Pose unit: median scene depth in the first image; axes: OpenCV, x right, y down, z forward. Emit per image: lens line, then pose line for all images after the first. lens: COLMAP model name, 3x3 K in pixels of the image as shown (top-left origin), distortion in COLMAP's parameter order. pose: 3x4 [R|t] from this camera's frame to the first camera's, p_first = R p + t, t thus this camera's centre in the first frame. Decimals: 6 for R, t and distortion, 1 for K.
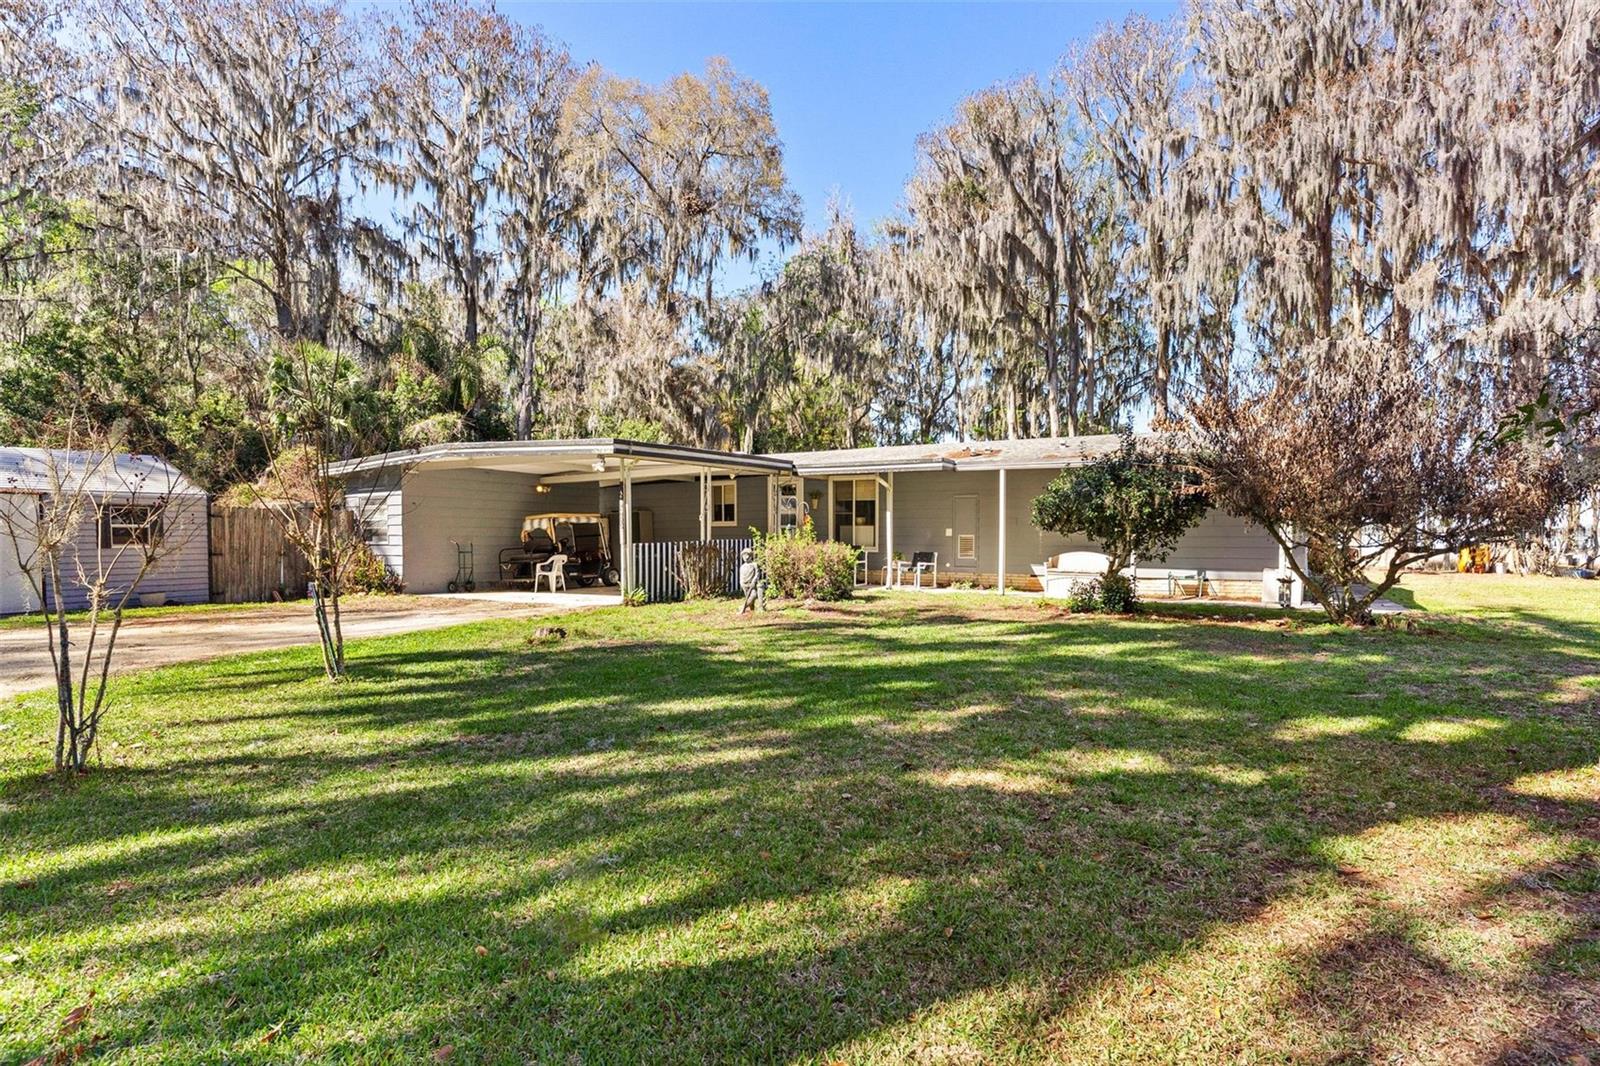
lens RADIAL K [[843.9, 0, 793.7], [0, 843.9, 542.4], [0, 0, 1]] dist [-0.000774, -0.000210]
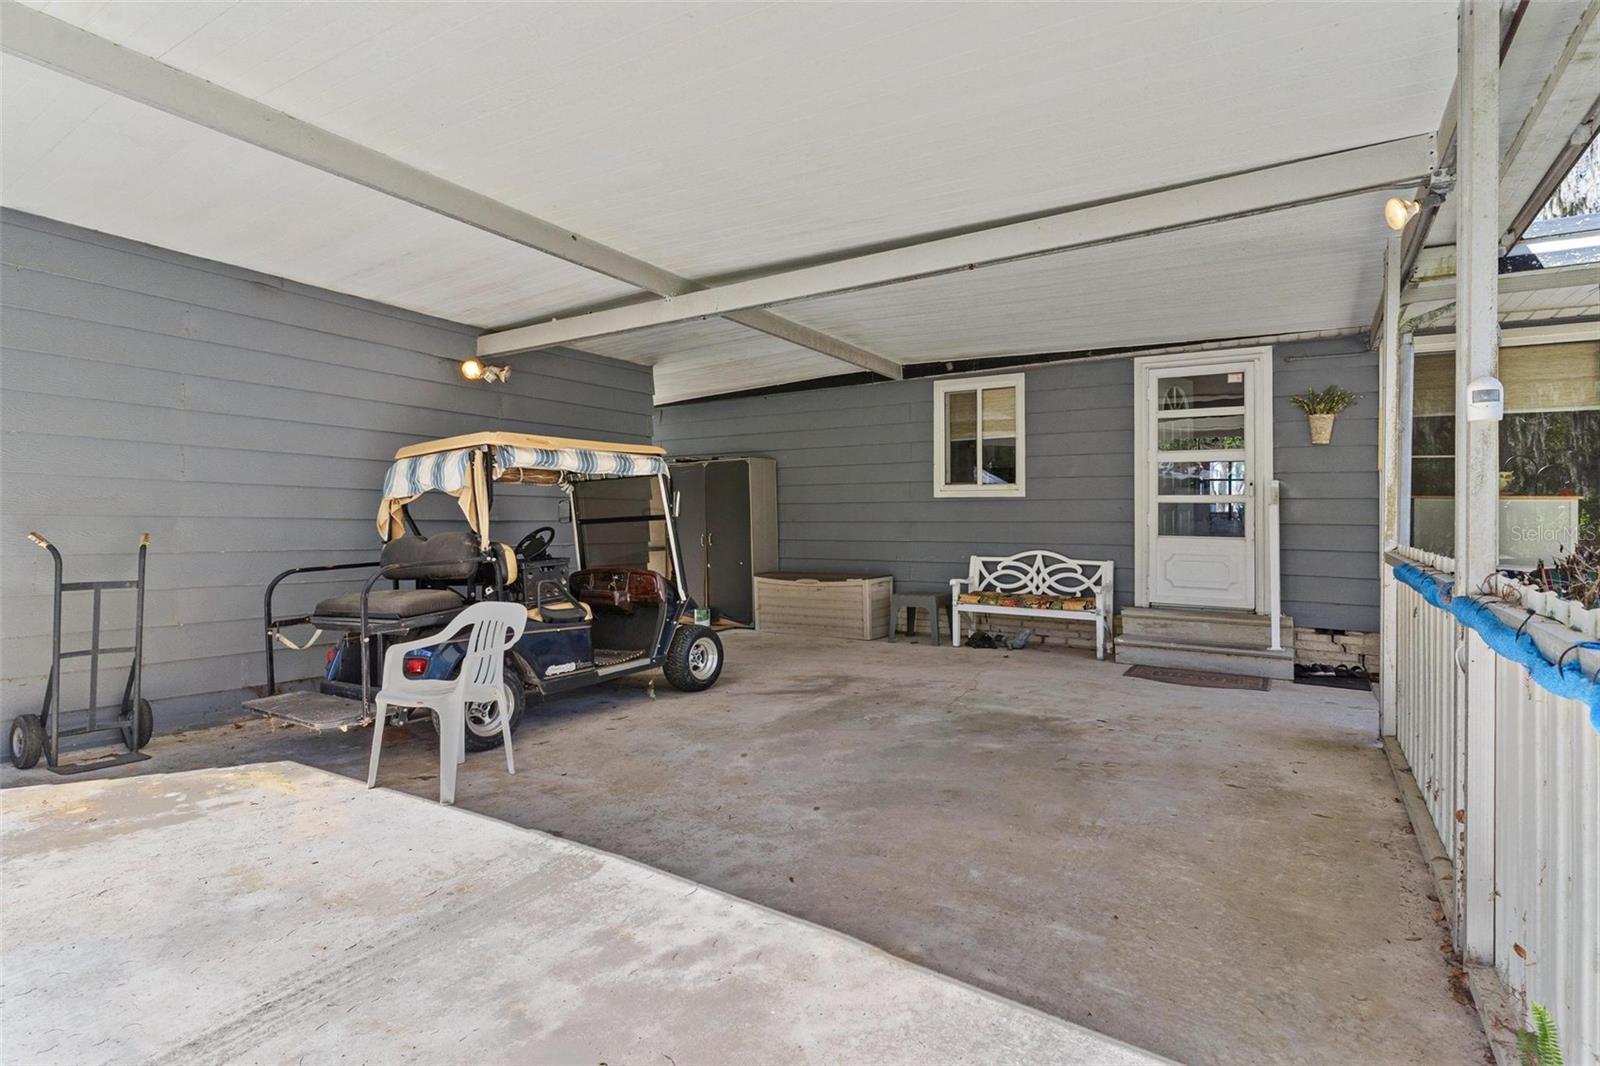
lens RADIAL K [[802.9, 0, 798.0], [0, 802.9, 518.4], [0, 0, 1]] dist [-0.009813, 0.001332]
pose [[0.999556, 0.010129, -0.028012, -0.176858], [-0.010342, 0.999919, -0.007464, -0.007113], [0.027934, 0.007750, 0.999580, 0.731705]]
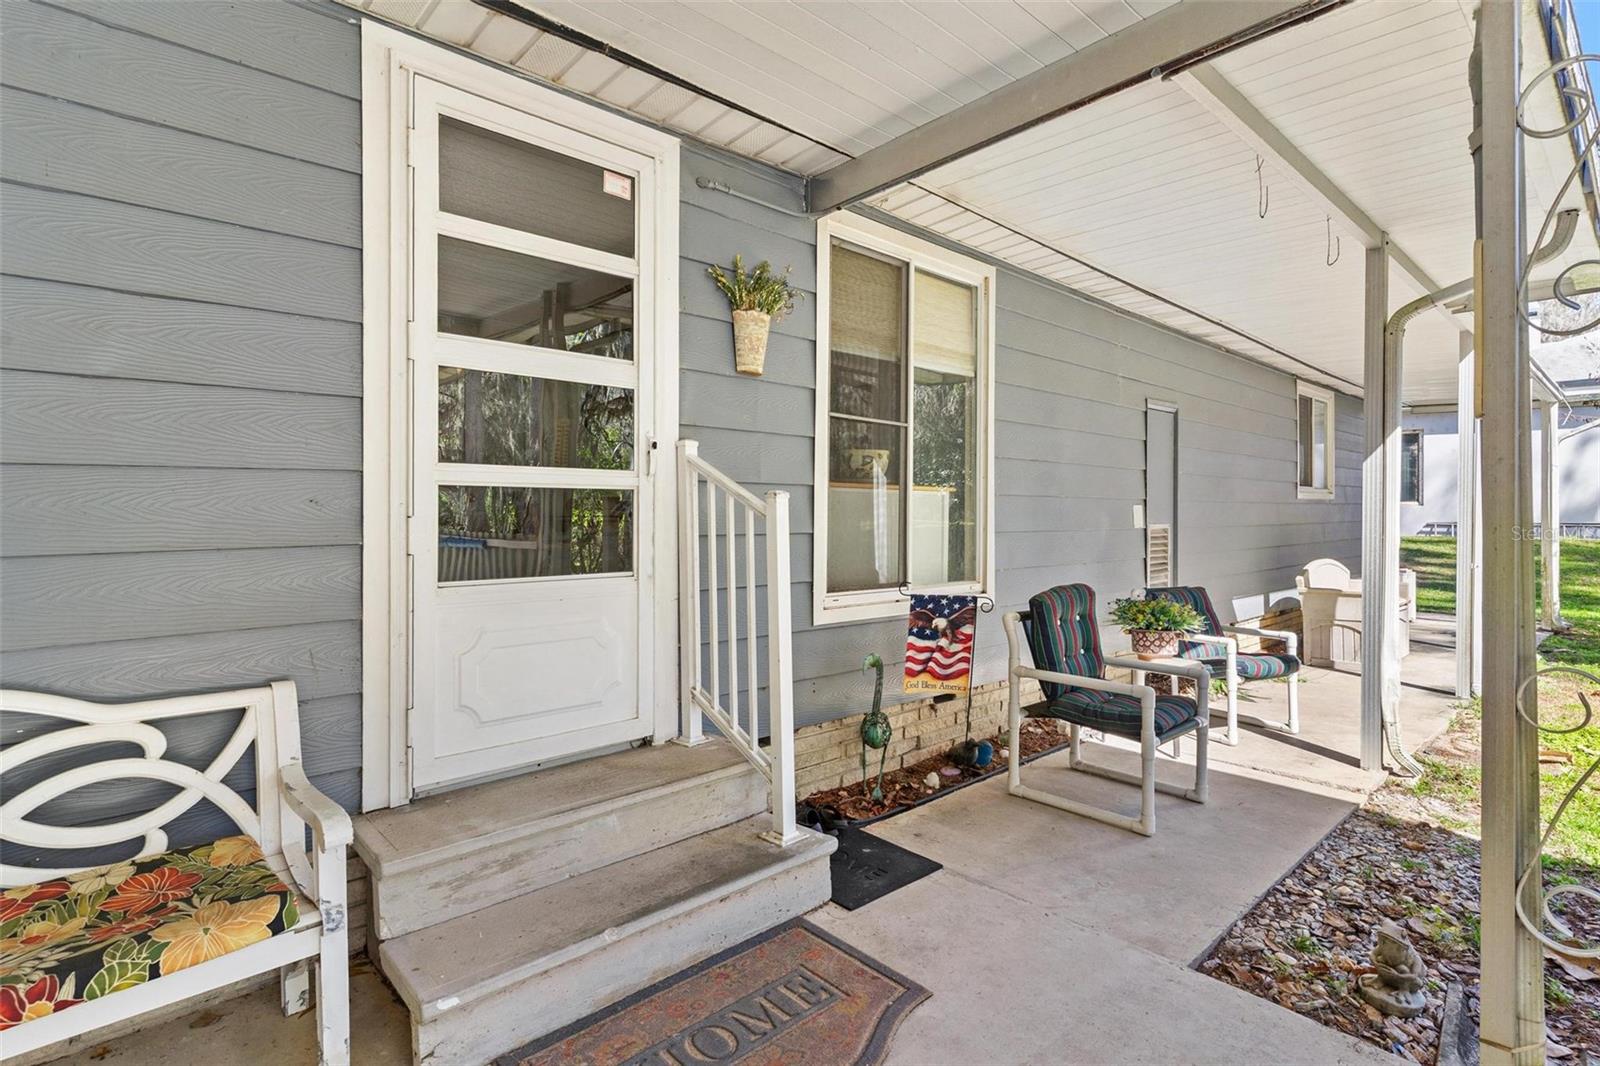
lens RADIAL K [[802.9, 0, 810.0], [0, 802.9, 504.4], [0, 0, 1]] dist [-0.009813, 0.001332]
pose [[0.282658, 0.006137, 0.959201, -0.125328], [0.005508, 0.999953, -0.008021, -0.014350], [-0.959205, 0.007551, 0.282611, 1.006940]]
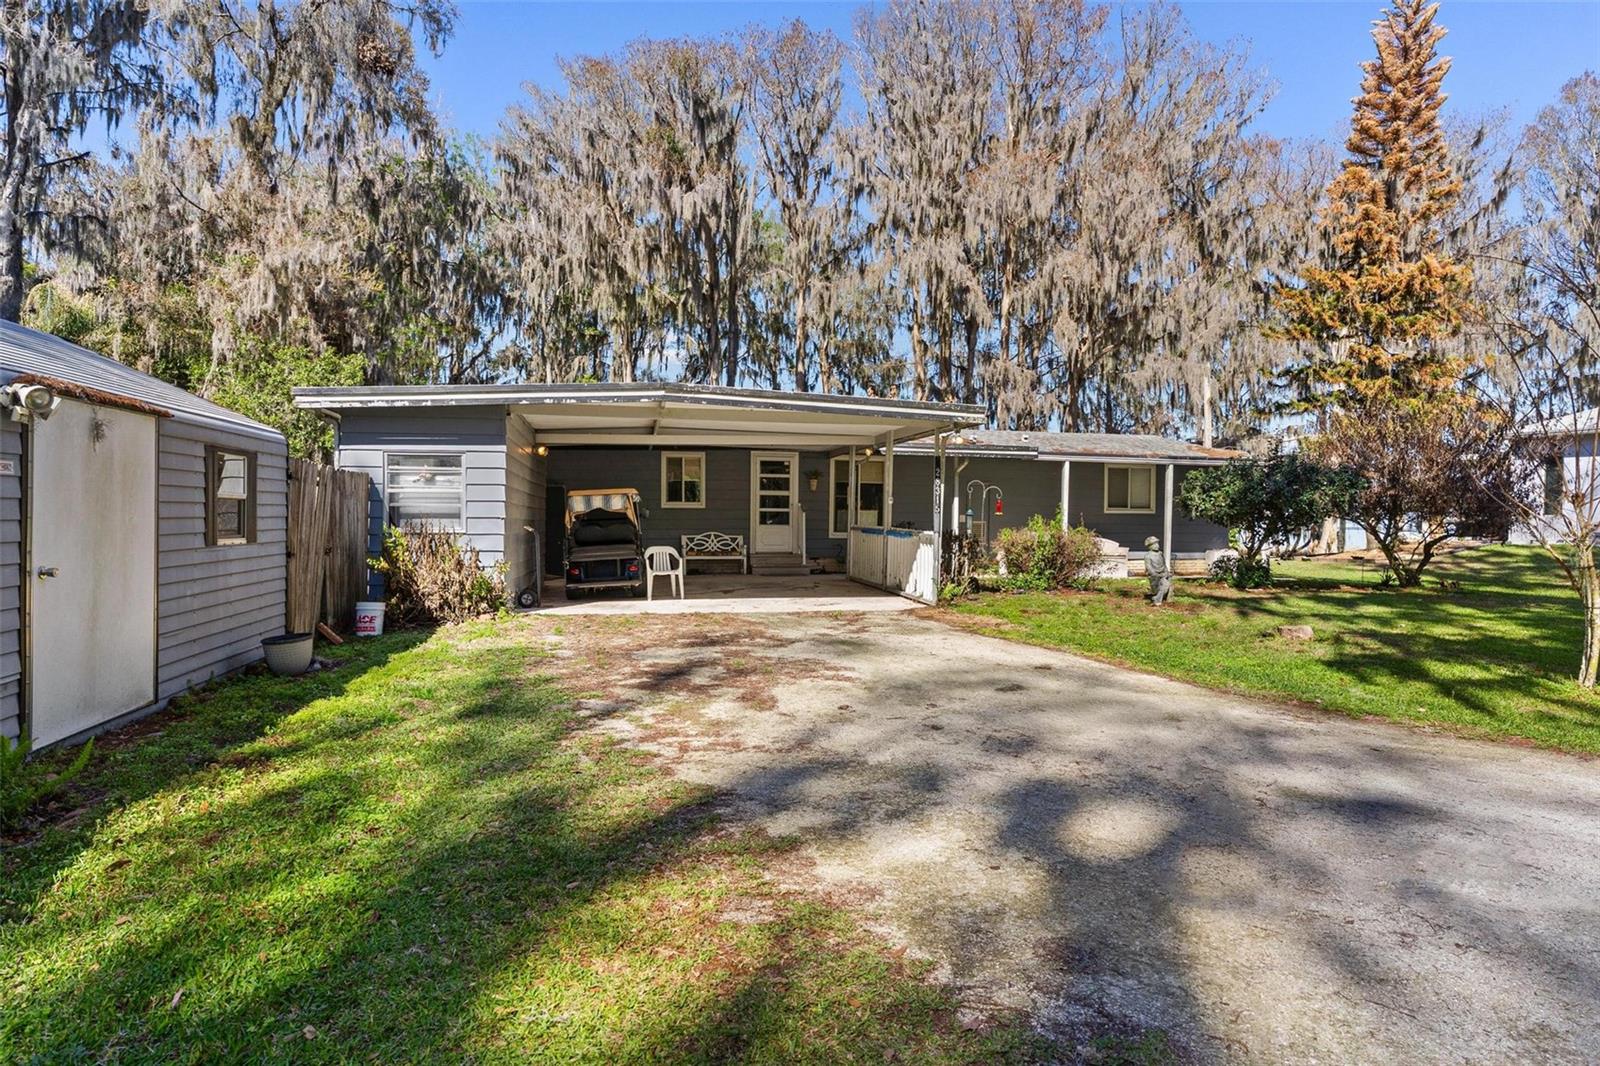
lens RADIAL K [[909.4, 0, 803.0], [0, 909.4, 525.8], [0, 0, 1]] dist [-0.003623, -0.000116]
pose [[0.737515, 0.002637, 0.675325, -0.667562], [-0.004165, 0.999991, 0.000644, -0.003313], [-0.675318, -0.003288, 0.737520, 0.322481]]
